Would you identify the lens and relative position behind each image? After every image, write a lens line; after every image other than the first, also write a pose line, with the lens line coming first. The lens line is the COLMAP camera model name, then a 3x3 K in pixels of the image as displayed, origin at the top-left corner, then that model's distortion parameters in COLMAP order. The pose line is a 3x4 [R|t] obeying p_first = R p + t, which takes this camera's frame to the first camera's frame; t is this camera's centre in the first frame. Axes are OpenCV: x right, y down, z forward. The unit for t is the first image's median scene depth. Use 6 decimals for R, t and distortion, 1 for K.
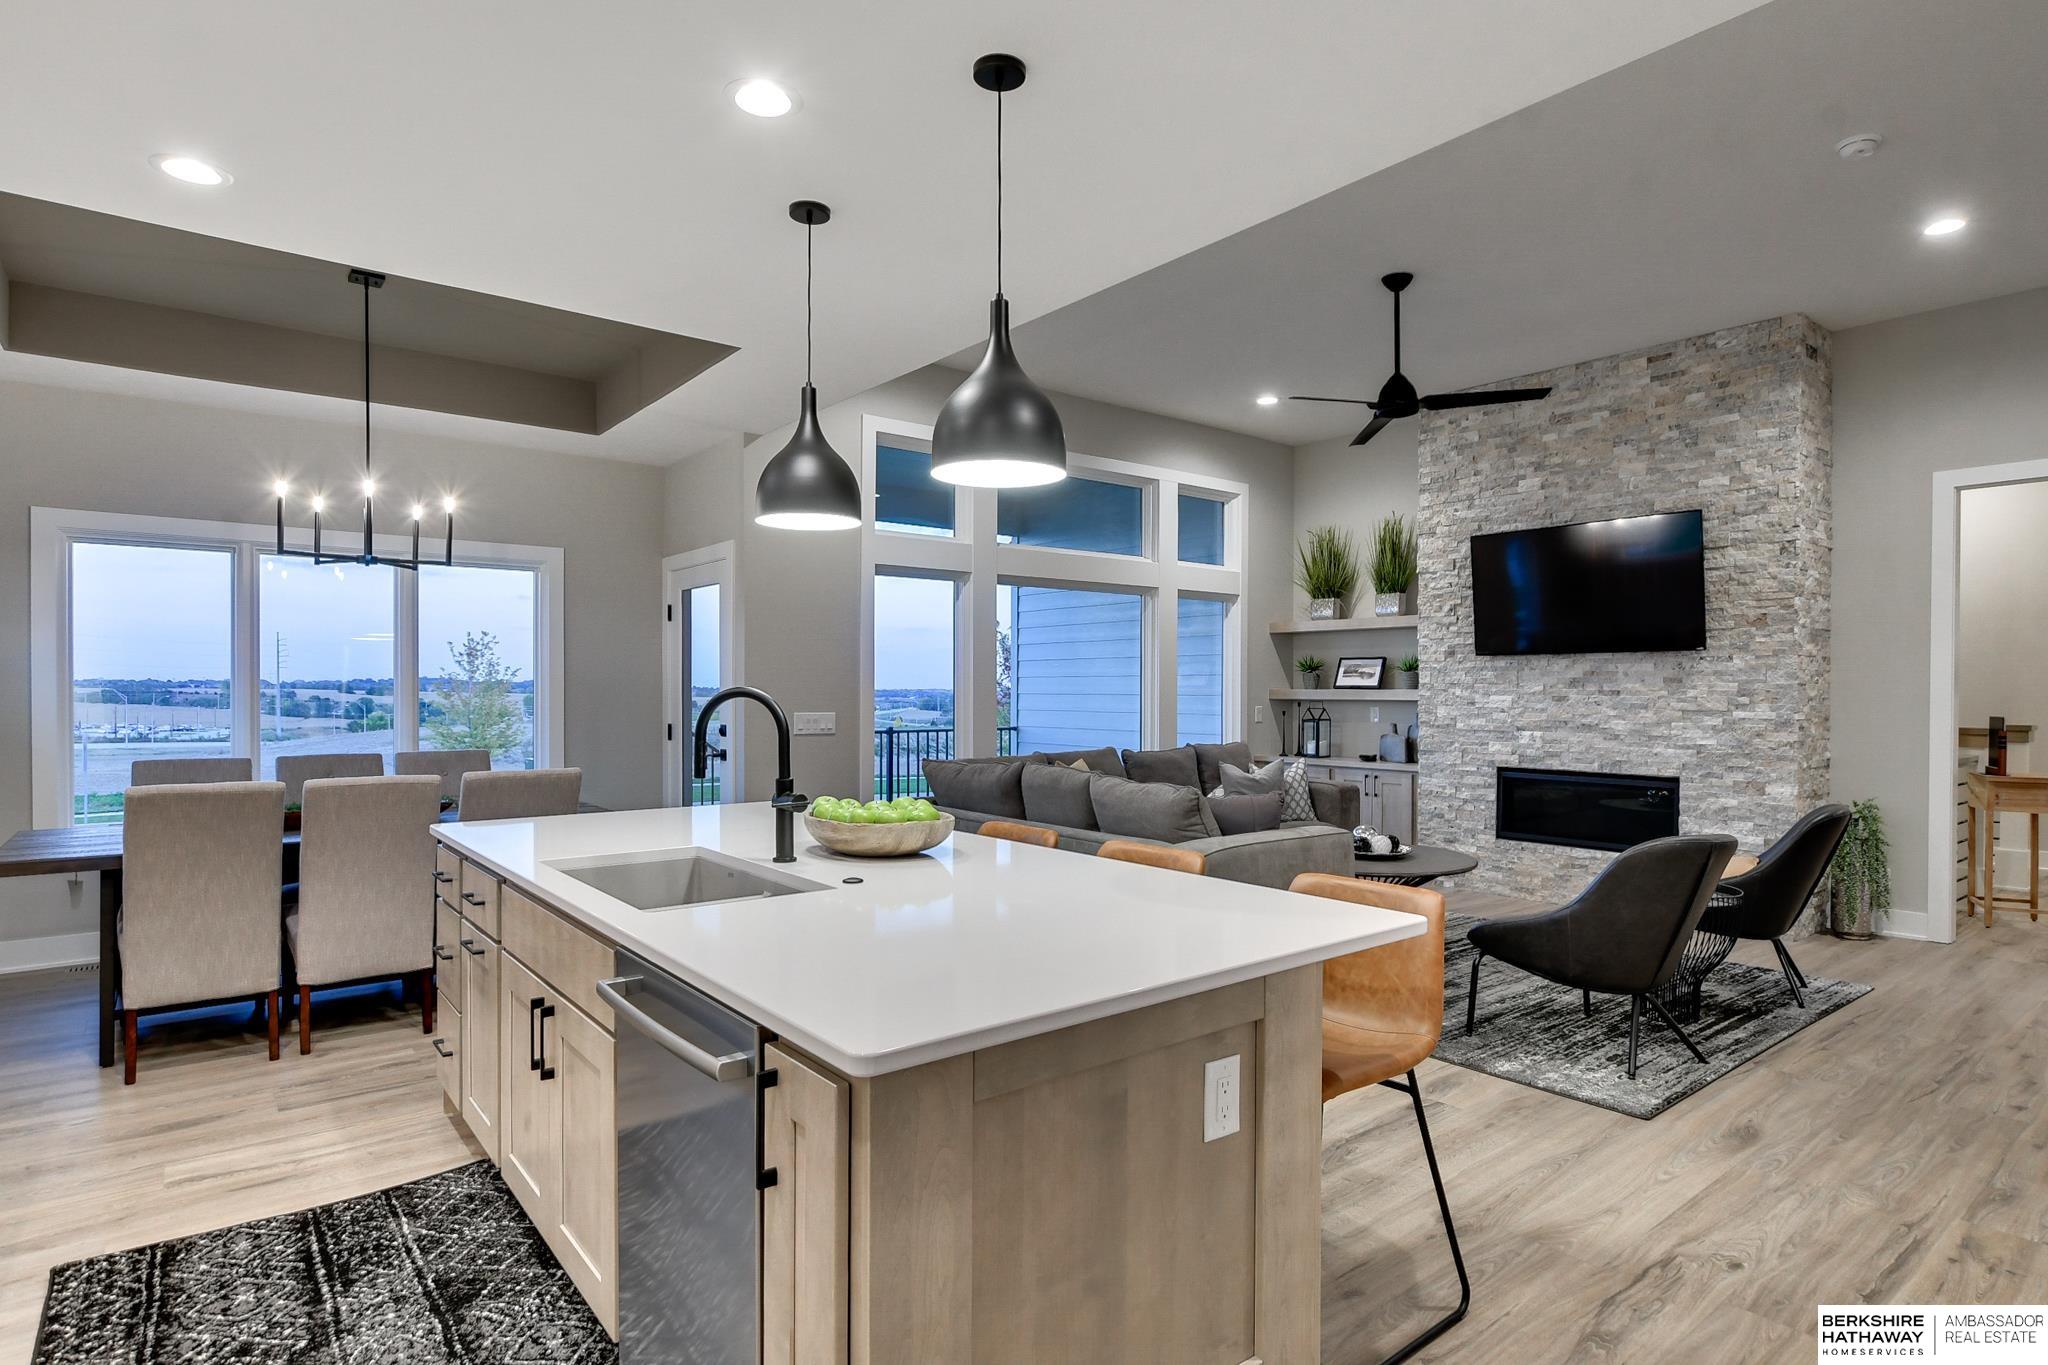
lens RADIAL K [[1078.9, 0, 1019.3], [0, 1078.9, 683.0], [0, 0, 1]] dist [0.003993, 0.000189]
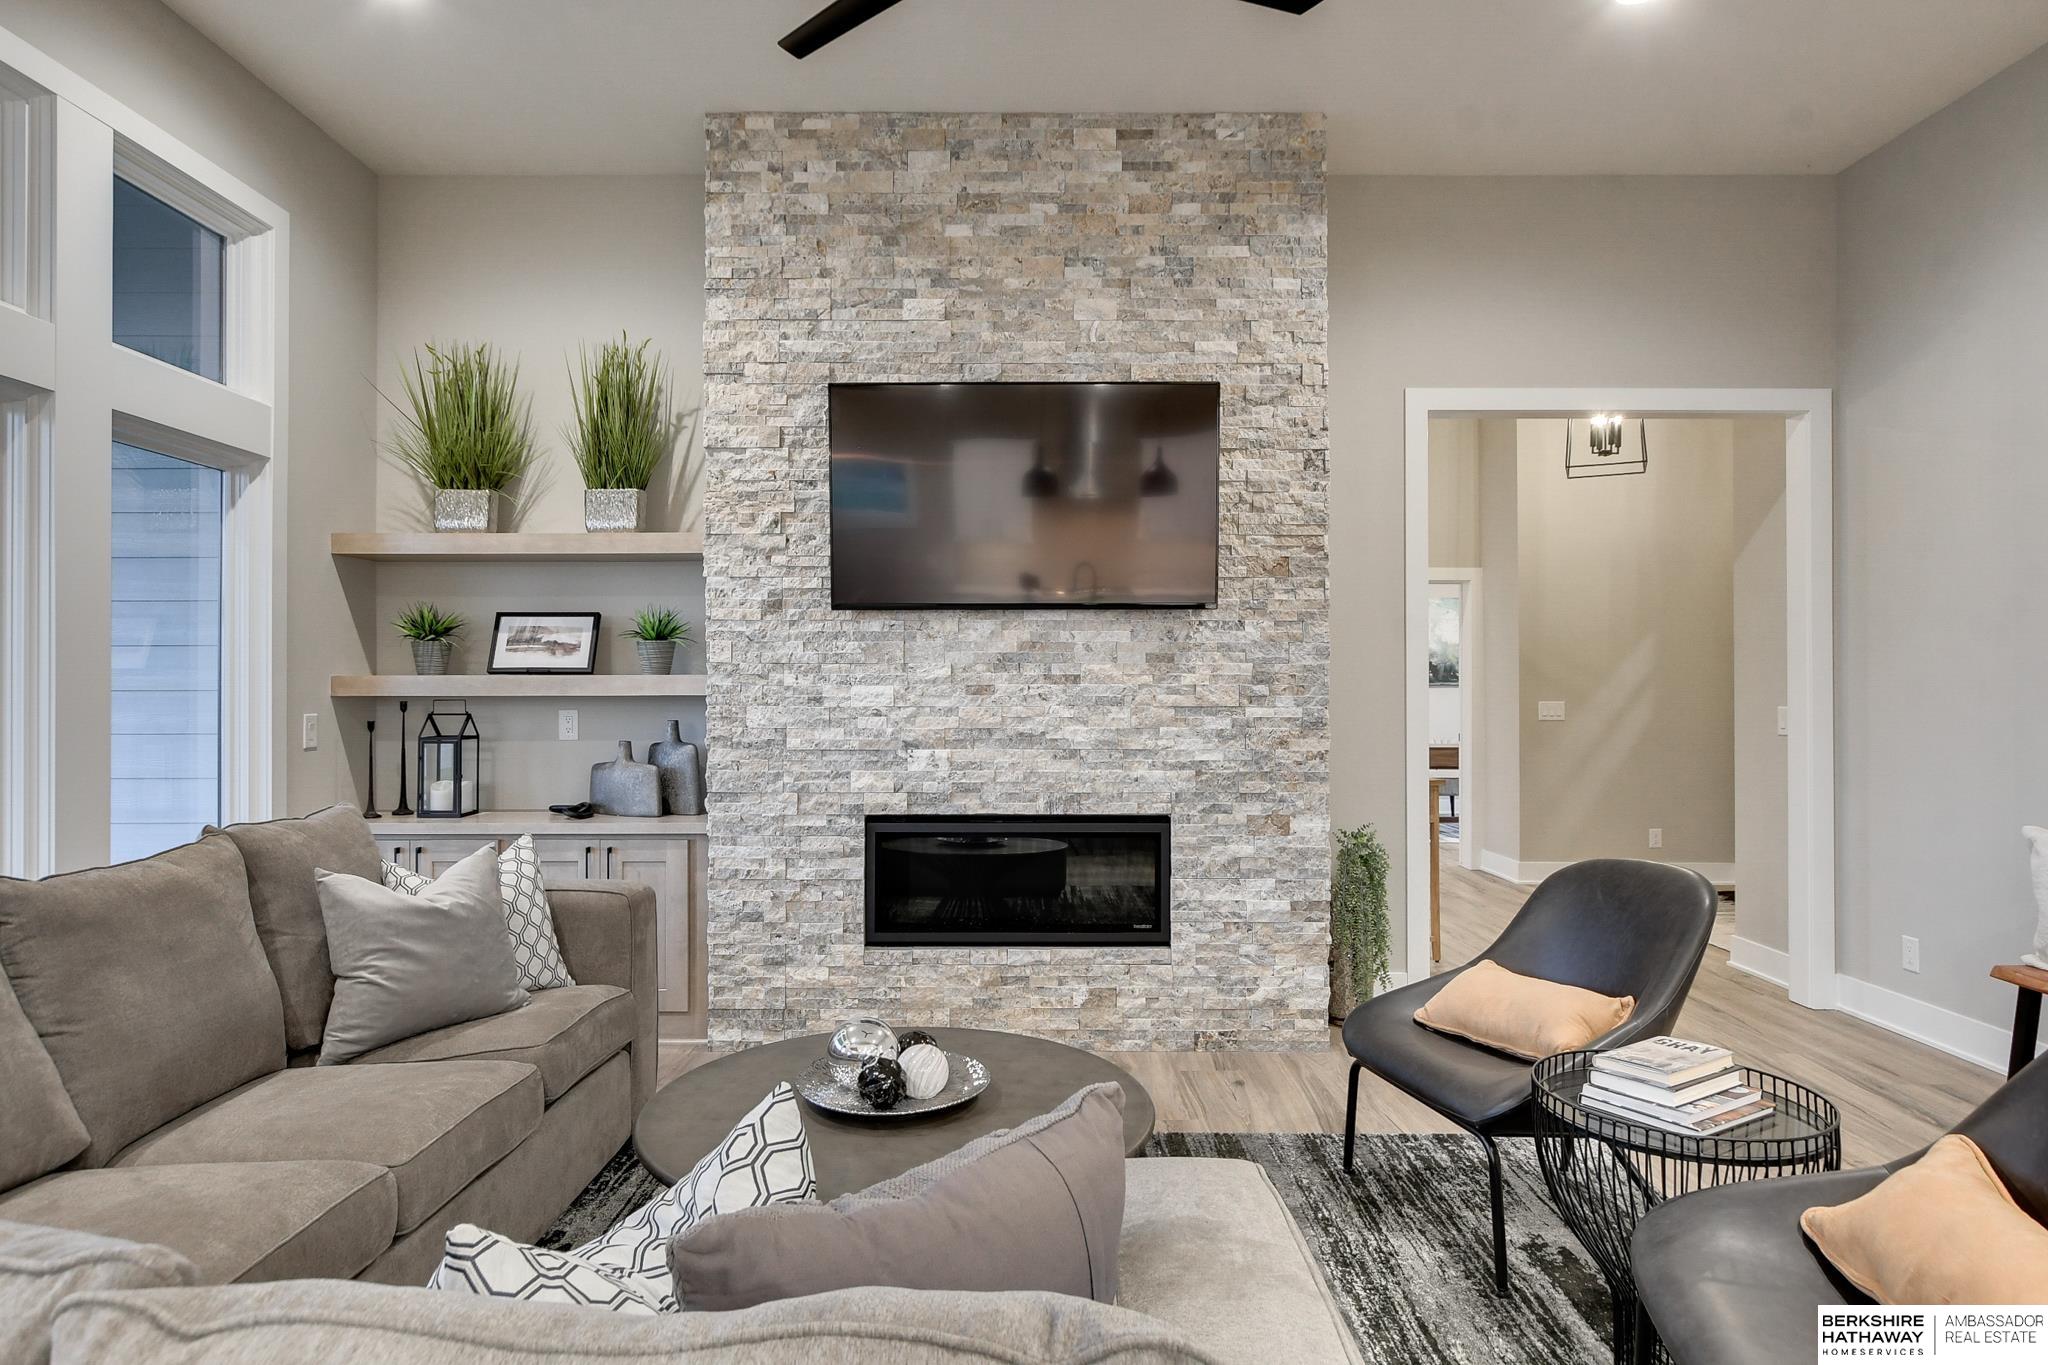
lens RADIAL K [[1197.8, 0, 1039.7], [0, 1197.8, 681.4], [0, 0, 1]] dist [-0.008485, 0.005045]
pose [[0.620437, 0.003641, 0.784248, 0.023926], [-0.002625, 0.999993, -0.002566, 0.011359], [-0.784252, -0.000466, 0.620442, 0.571708]]
